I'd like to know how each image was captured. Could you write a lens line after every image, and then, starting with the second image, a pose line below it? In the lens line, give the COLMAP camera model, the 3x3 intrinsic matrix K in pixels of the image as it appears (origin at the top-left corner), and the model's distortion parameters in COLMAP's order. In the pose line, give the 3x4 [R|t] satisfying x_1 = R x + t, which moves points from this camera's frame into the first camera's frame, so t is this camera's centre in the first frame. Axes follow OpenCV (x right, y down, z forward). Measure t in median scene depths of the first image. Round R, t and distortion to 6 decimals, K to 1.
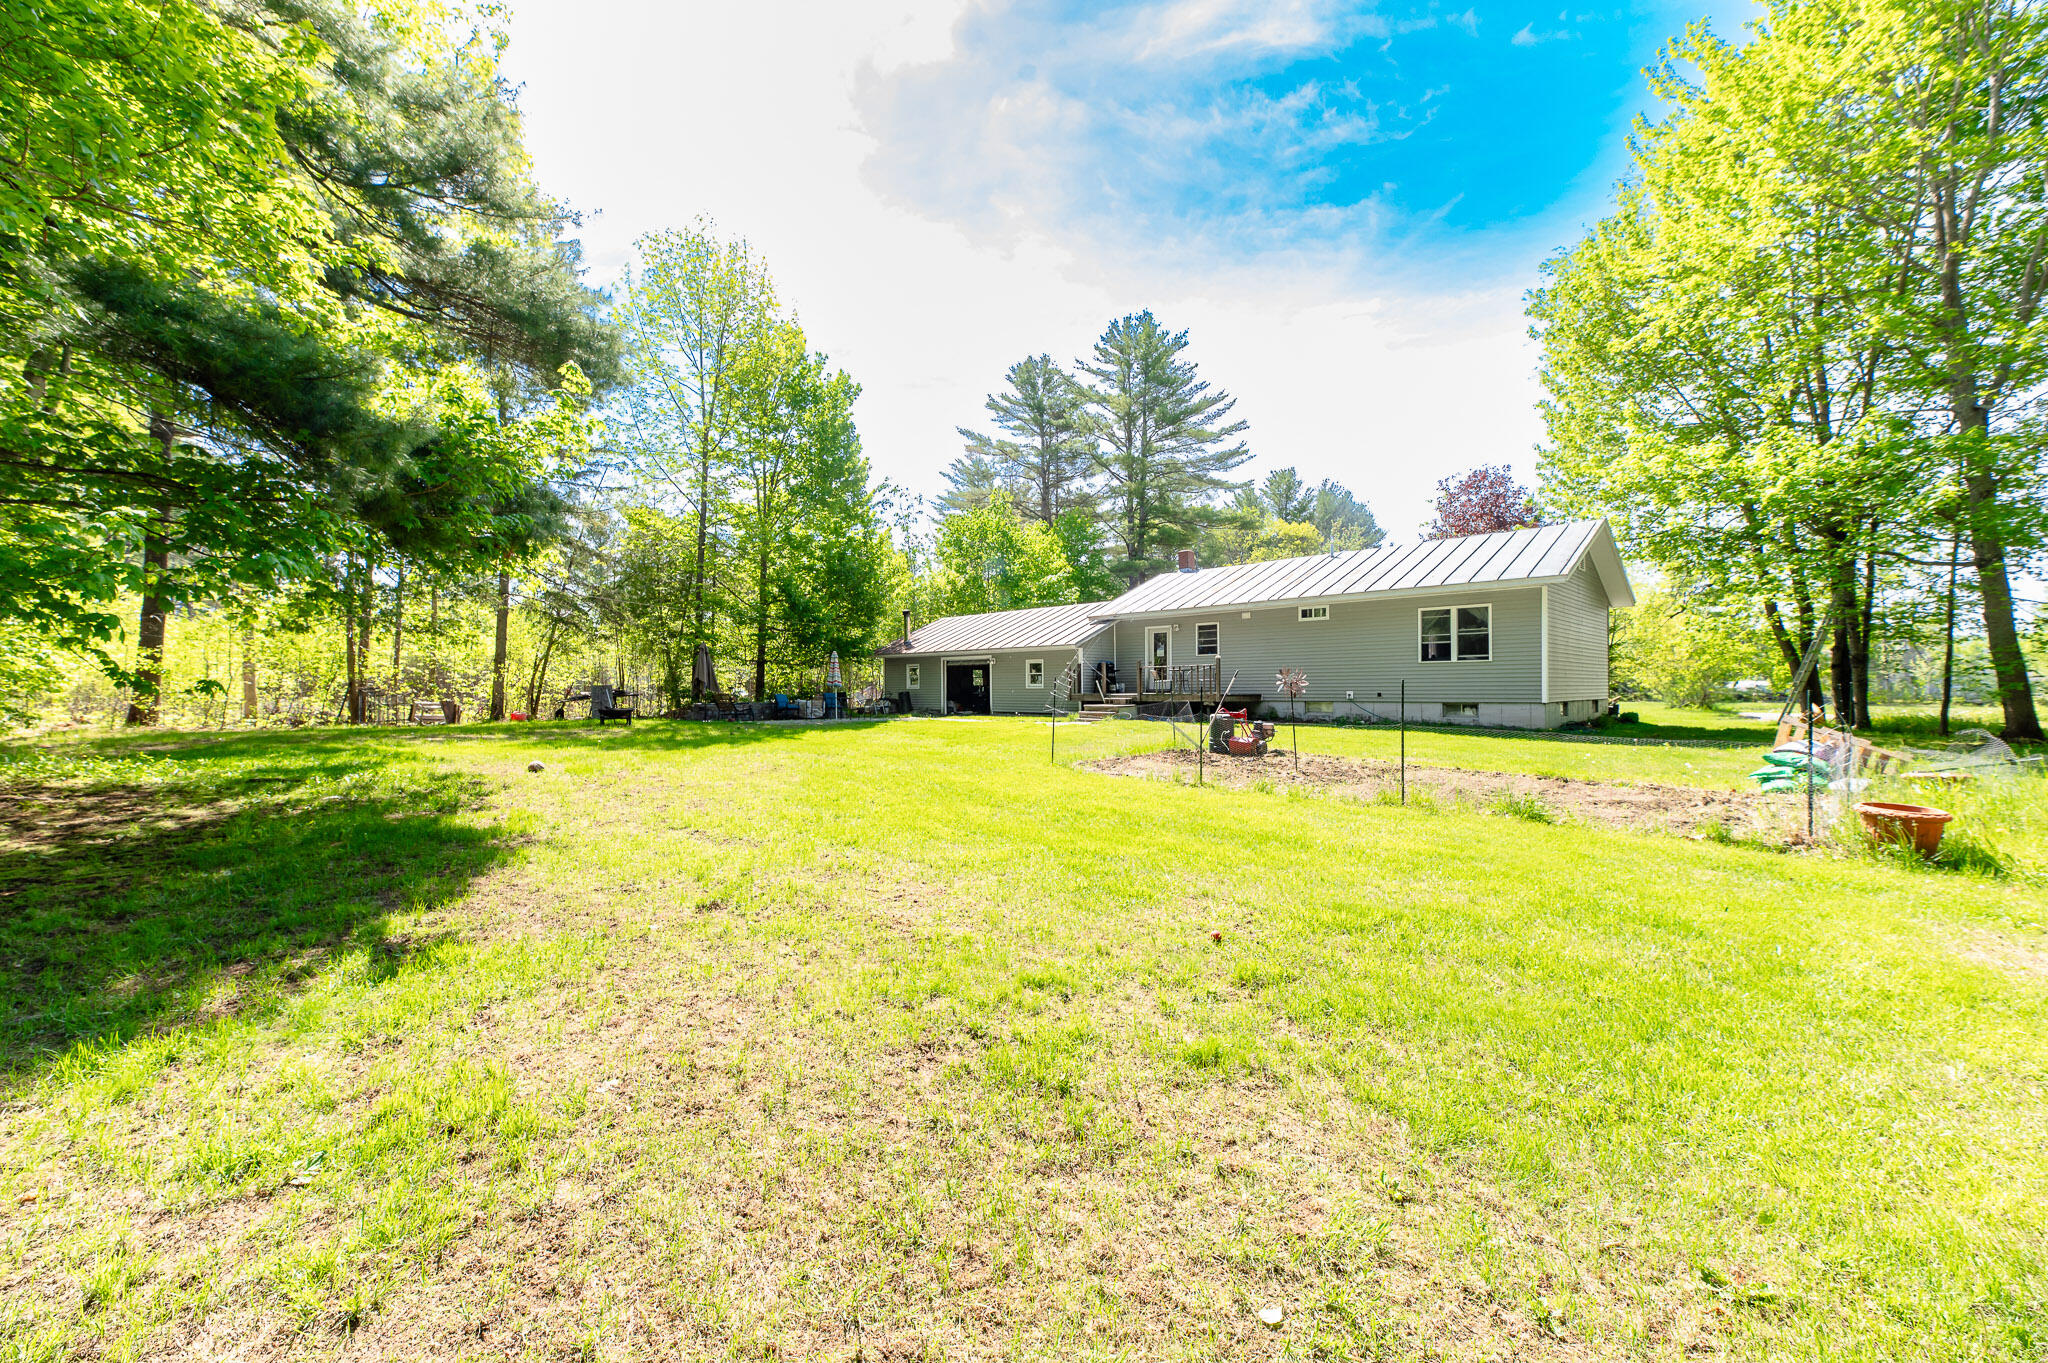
lens RADIAL K [[822.5, 0, 1009.8], [0, 822.5, 682.0], [0, 0, 1]] dist [0.007501, 0.000290]
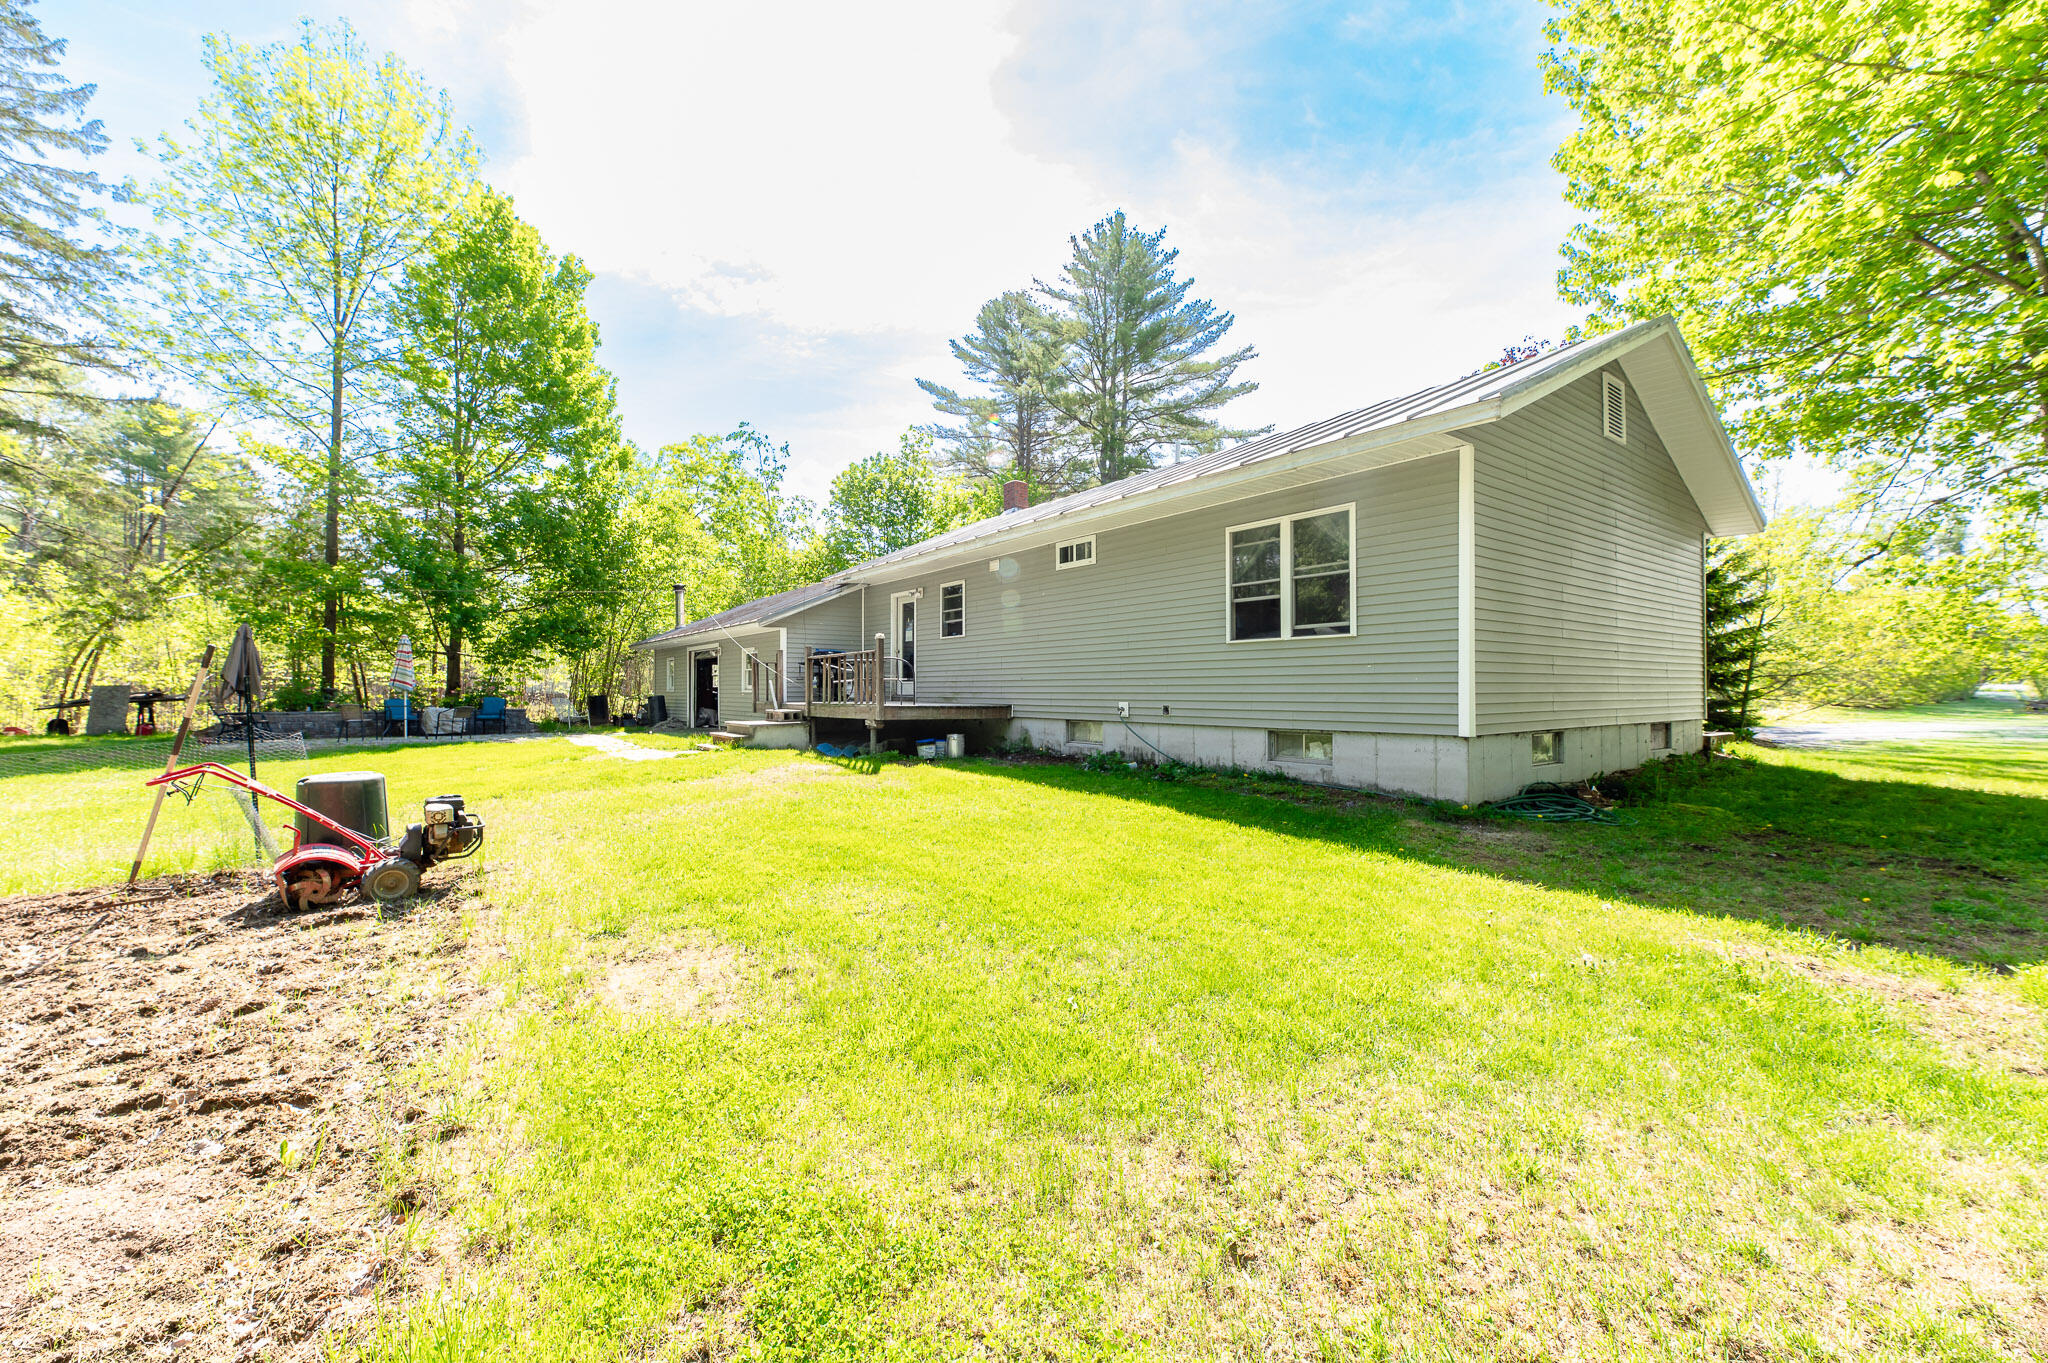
lens RADIAL K [[822.5, 0, 1009.8], [0, 822.5, 682.0], [0, 0, 1]] dist [0.007501, 0.000290]
pose [[0.989760, 0.003302, -0.142704, 0.339854], [-0.003514, 0.999993, -0.001229, -0.000153], [0.142699, 0.001718, 0.989765, 0.398177]]
